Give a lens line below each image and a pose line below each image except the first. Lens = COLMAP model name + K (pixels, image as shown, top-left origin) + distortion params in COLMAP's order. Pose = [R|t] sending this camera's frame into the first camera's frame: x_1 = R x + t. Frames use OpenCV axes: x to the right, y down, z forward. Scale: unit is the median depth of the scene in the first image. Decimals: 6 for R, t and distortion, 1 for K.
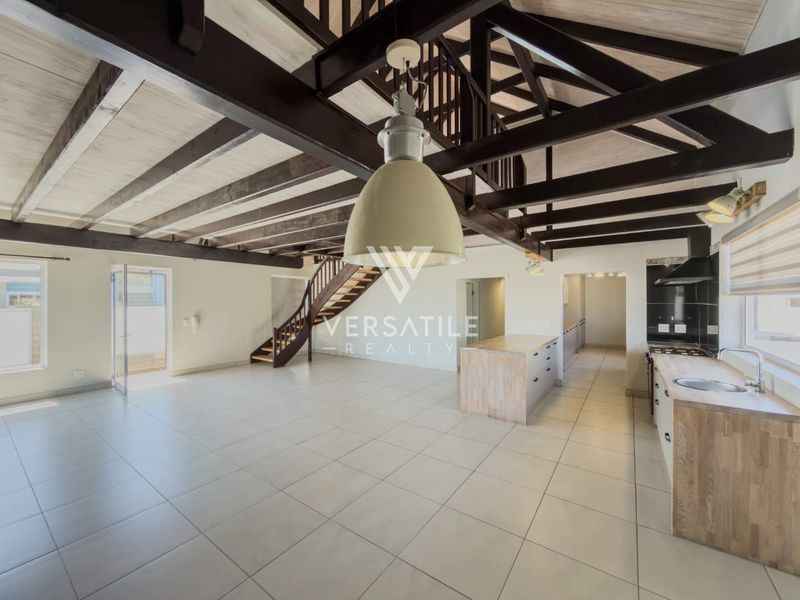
lens RADIAL K [[333.4, 0, 389.1], [0, 333.4, 305.1], [0, 0, 1]] dist [0.002995, 0.000605]
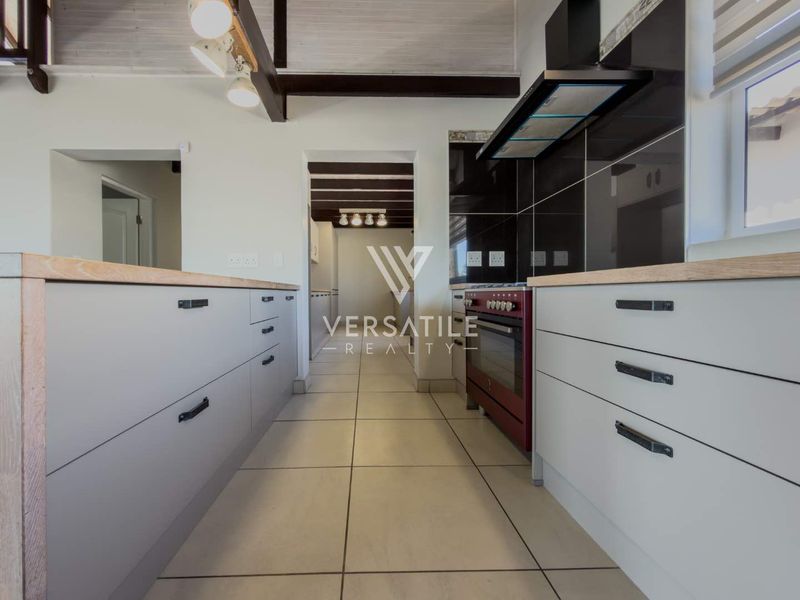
lens RADIAL K [[333.4, 0, 383.9], [0, 333.4, 299.5], [0, 0, 1]] dist [0.002995, 0.000605]
pose [[0.774817, -0.000444, 0.632186, 0.441926], [0.006298, 0.999956, -0.007017, 0.167722], [-0.632154, 0.009419, 0.774785, 0.818549]]
